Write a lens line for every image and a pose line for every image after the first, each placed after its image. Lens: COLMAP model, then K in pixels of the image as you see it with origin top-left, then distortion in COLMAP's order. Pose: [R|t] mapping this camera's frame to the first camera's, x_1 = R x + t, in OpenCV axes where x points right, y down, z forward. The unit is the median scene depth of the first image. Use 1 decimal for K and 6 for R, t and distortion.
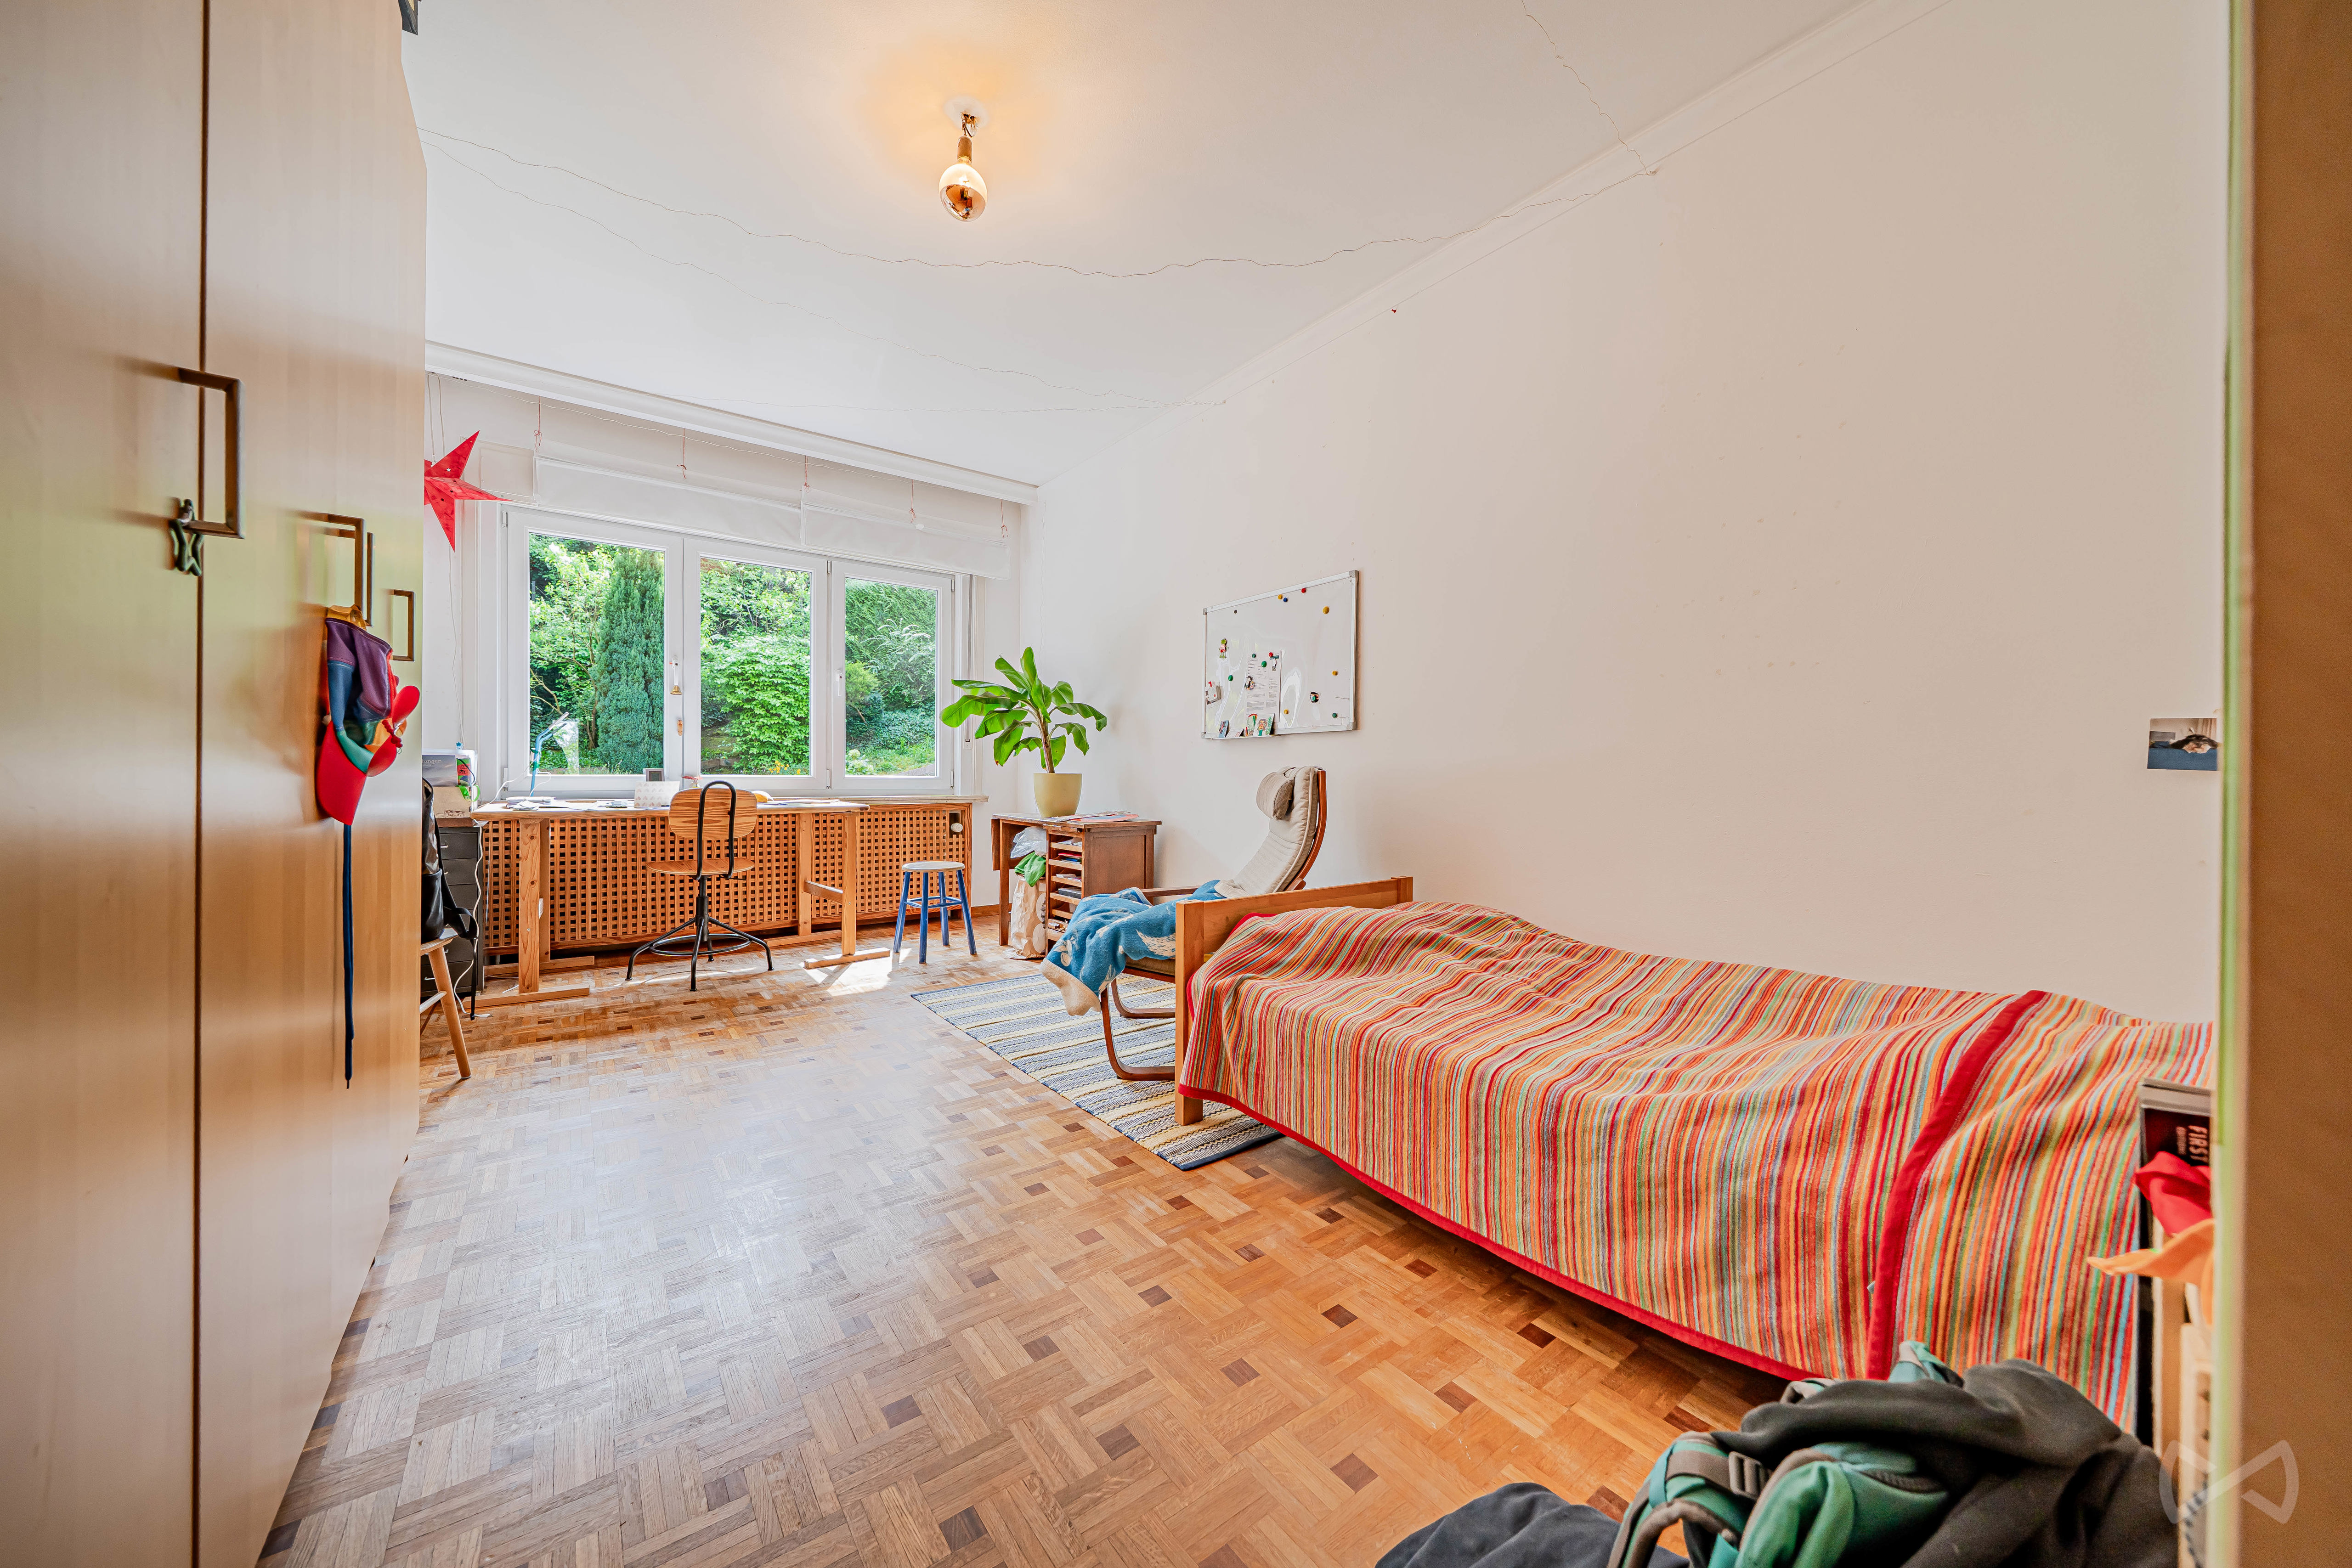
lens RADIAL K [[812.7, 0, 1170.7], [0, 812.7, 780.7], [0, 0, 1]] dist [-0.004545, -0.000550]
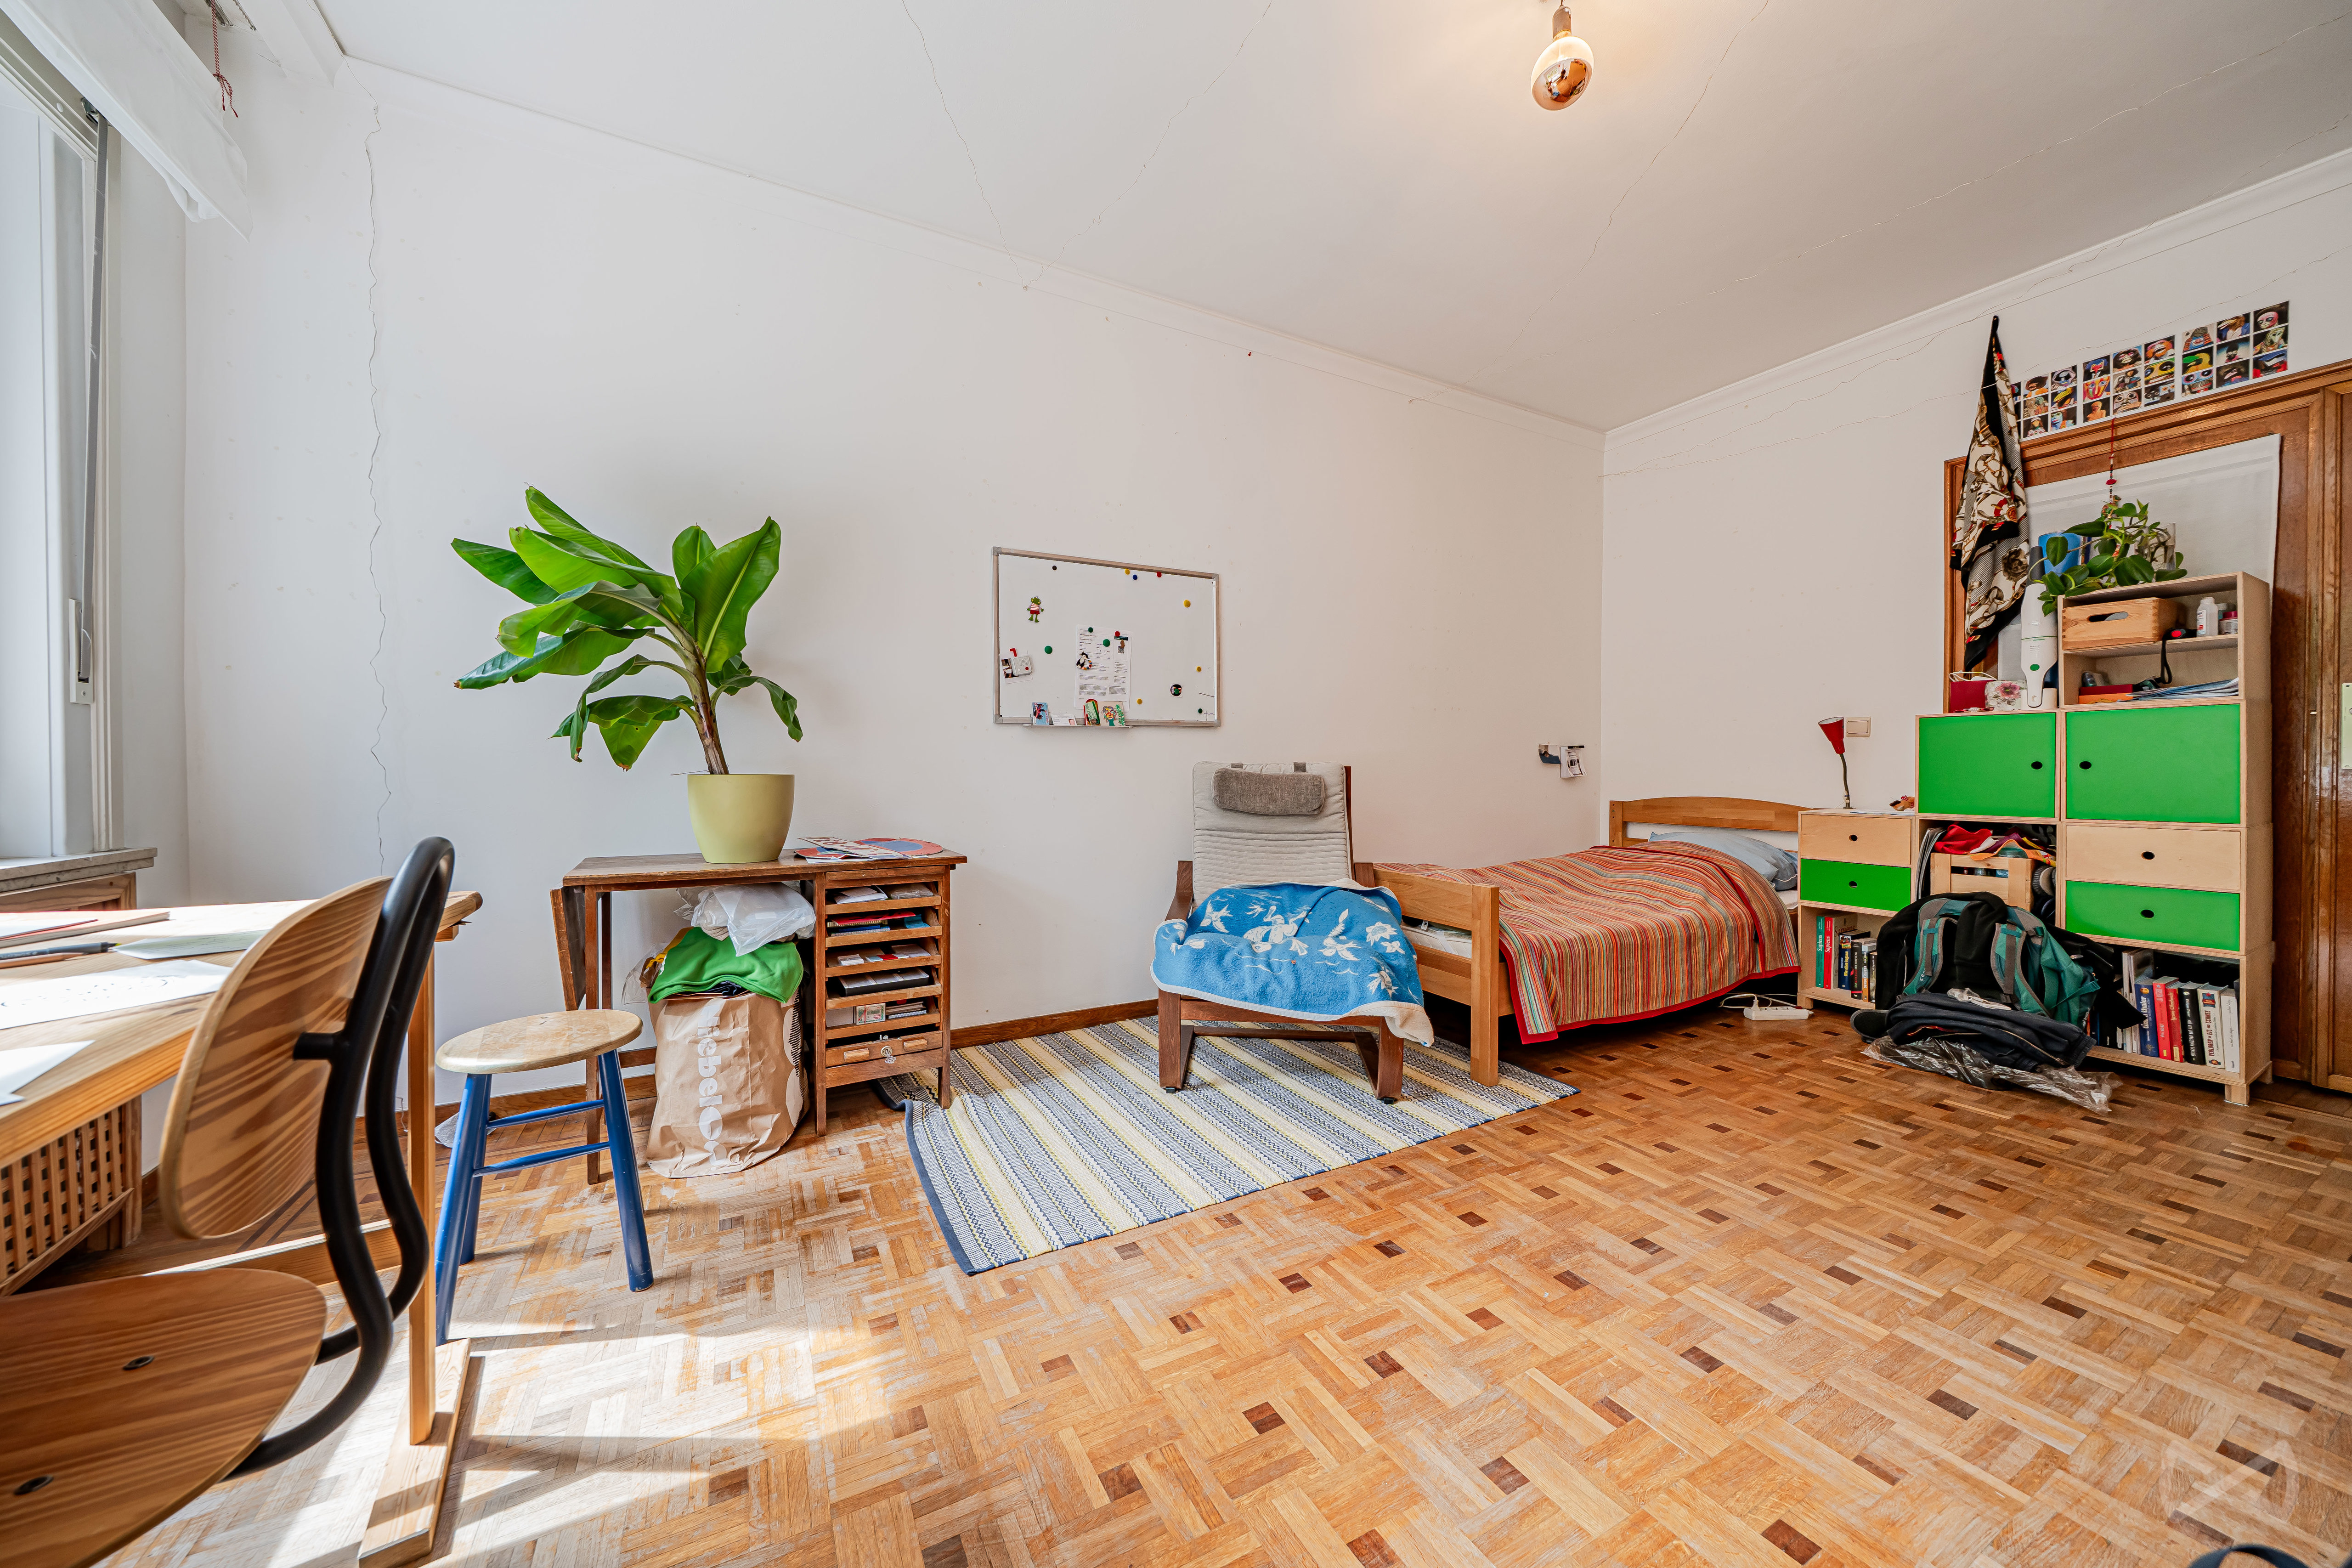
lens RADIAL K [[812.8, 0, 1172.1], [0, 812.8, 767.4], [0, 0, 1]] dist [-0.004545, -0.000550]
pose [[0.147368, -0.013741, 0.988986, -0.736644], [0.009883, 0.999874, 0.012419, -0.021244], [-0.989032, 0.007944, 0.147485, 0.812559]]
